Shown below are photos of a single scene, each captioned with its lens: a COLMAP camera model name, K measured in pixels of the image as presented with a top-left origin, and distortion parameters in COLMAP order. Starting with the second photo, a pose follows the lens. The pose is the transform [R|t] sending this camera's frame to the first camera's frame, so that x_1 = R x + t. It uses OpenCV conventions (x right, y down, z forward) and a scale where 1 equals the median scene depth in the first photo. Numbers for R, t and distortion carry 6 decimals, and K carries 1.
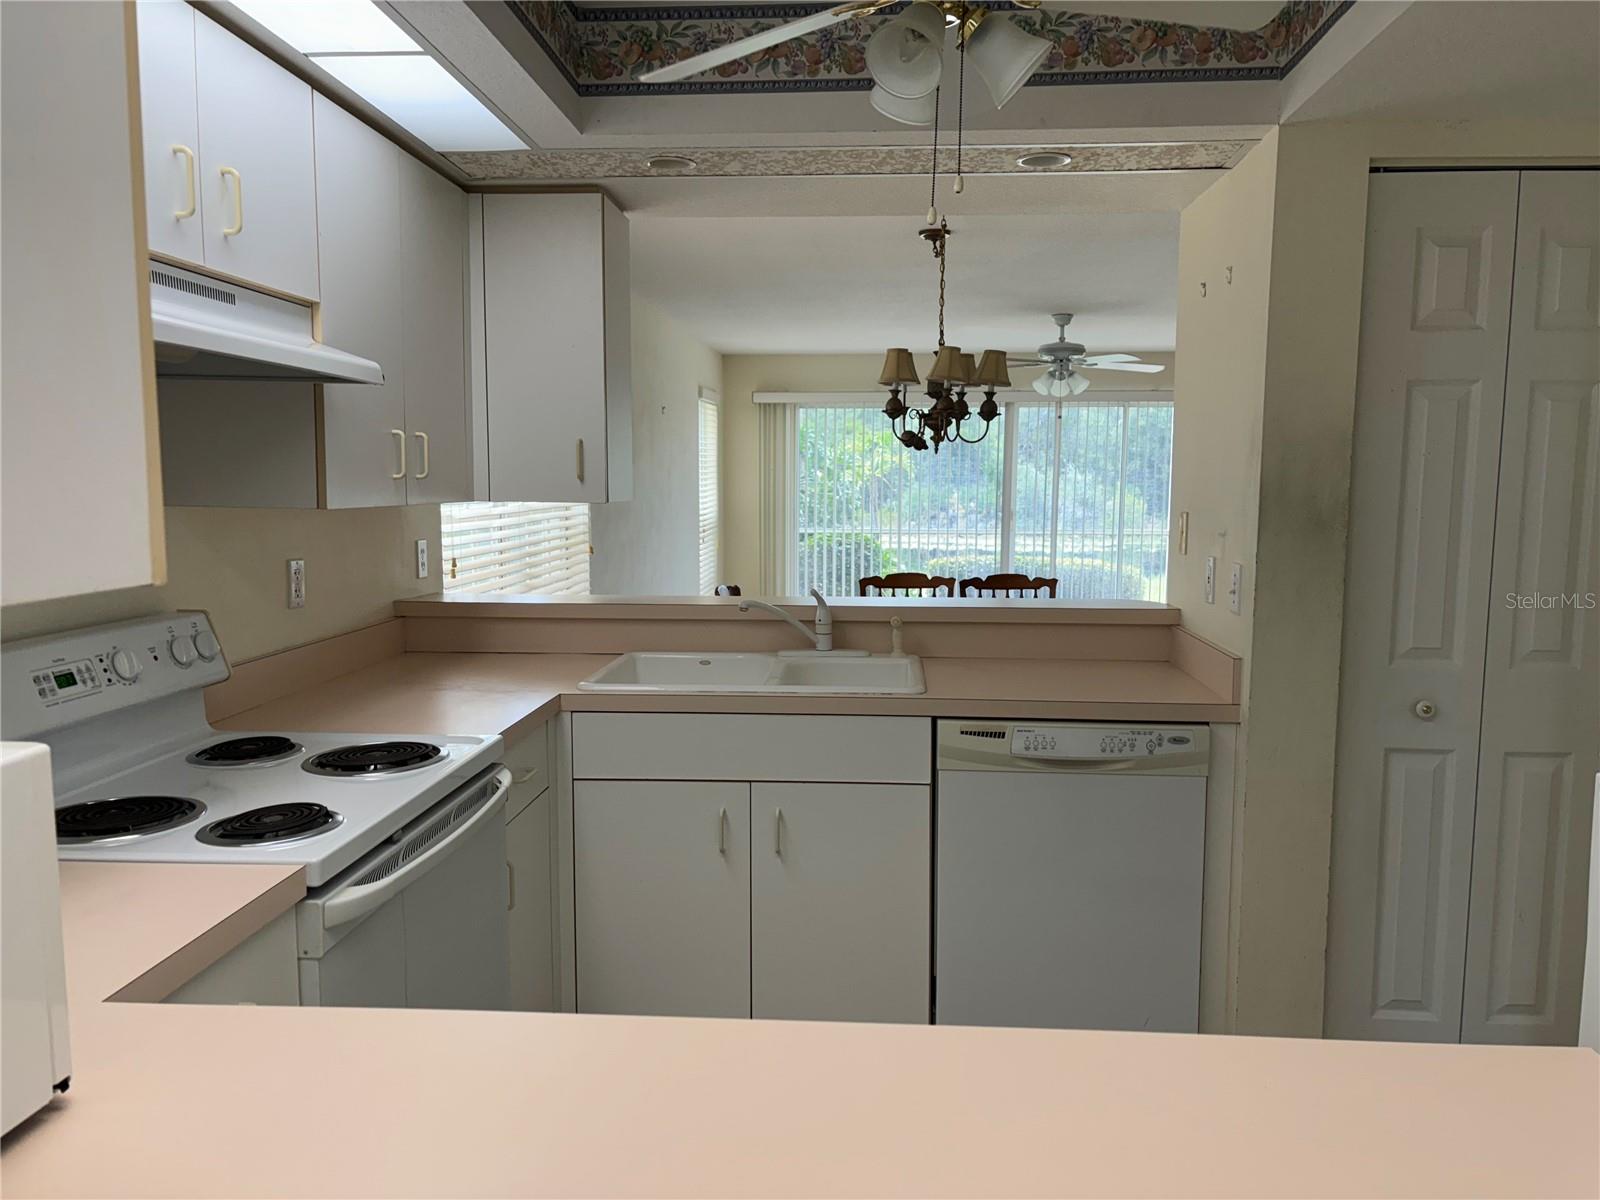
lens RADIAL K [[1211.2, 0, 803.3], [0, 1211.2, 601.4], [0, 0, 1]] dist [0.057456, -0.046067]
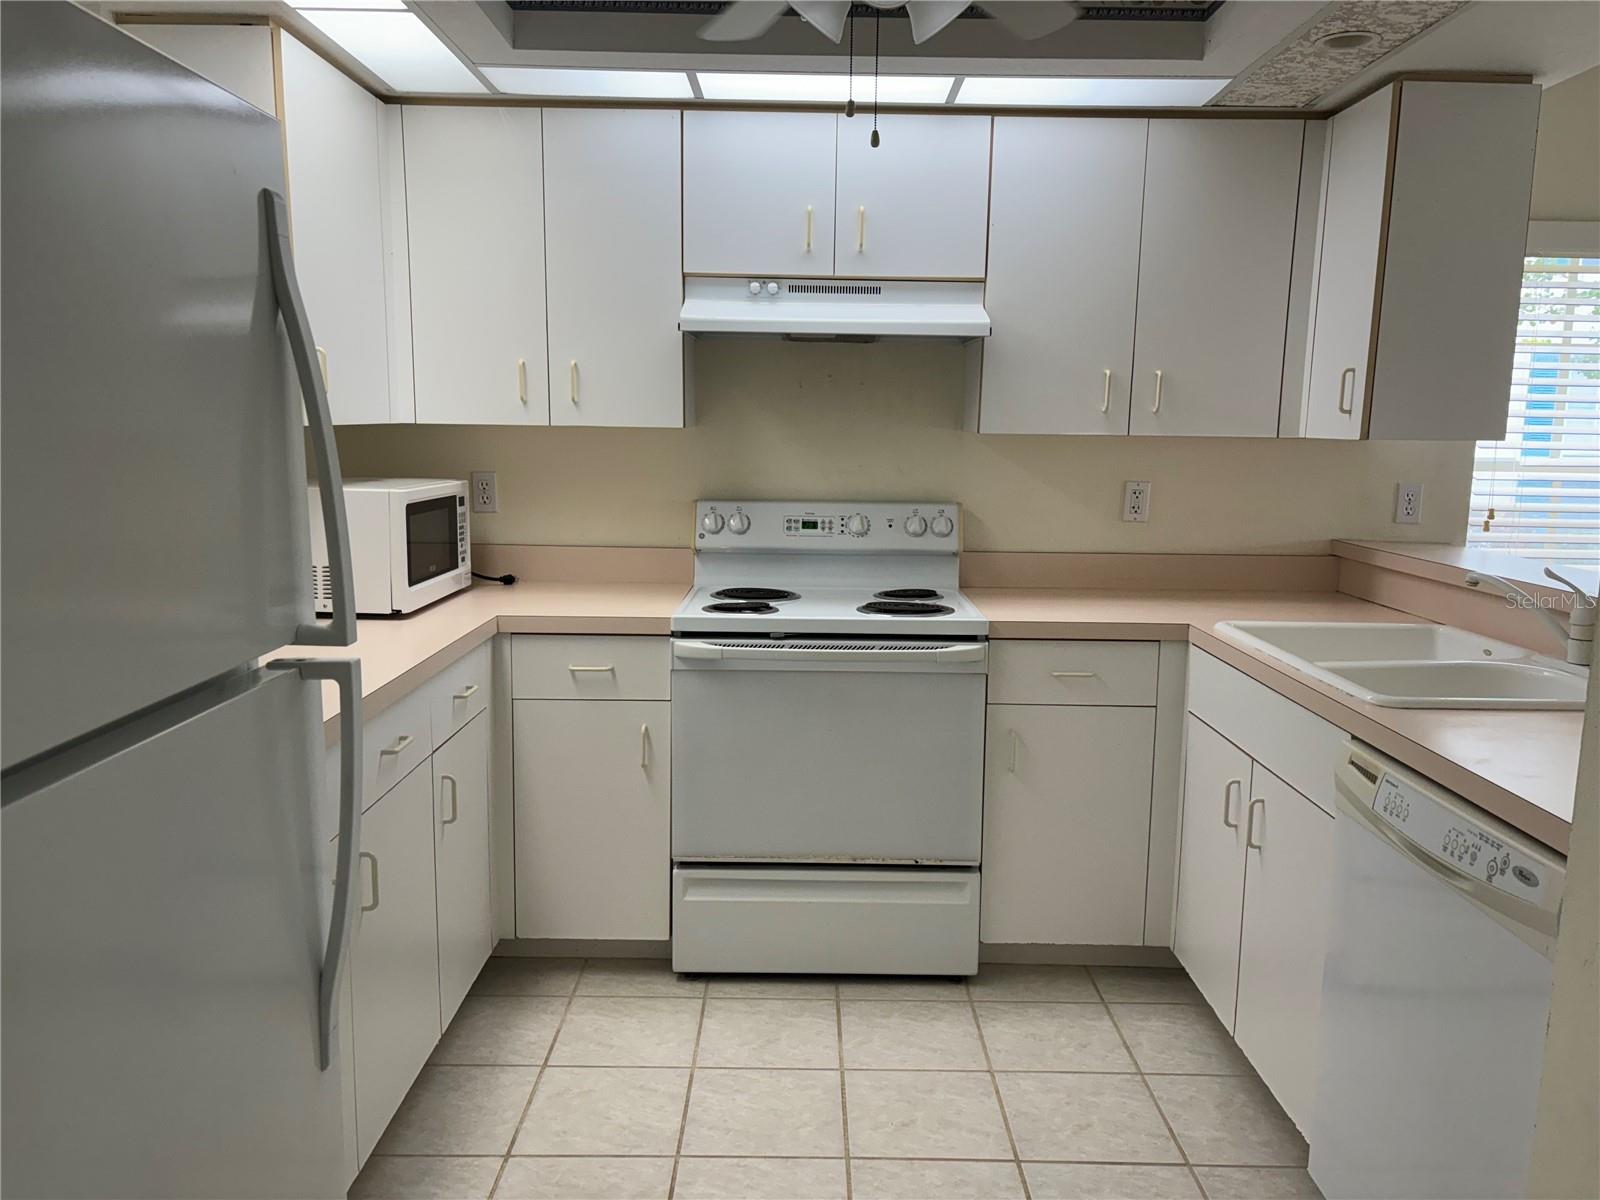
lens RADIAL K [[1211.2, 0, 803.4], [0, 1211.2, 602.3], [0, 0, 1]] dist [0.057456, -0.046067]
pose [[0.067923, 0.144034, -0.987239, 0.815310], [-0.117403, 0.983803, 0.135455, -0.044190], [0.990759, 0.106704, 0.083733, 0.618117]]
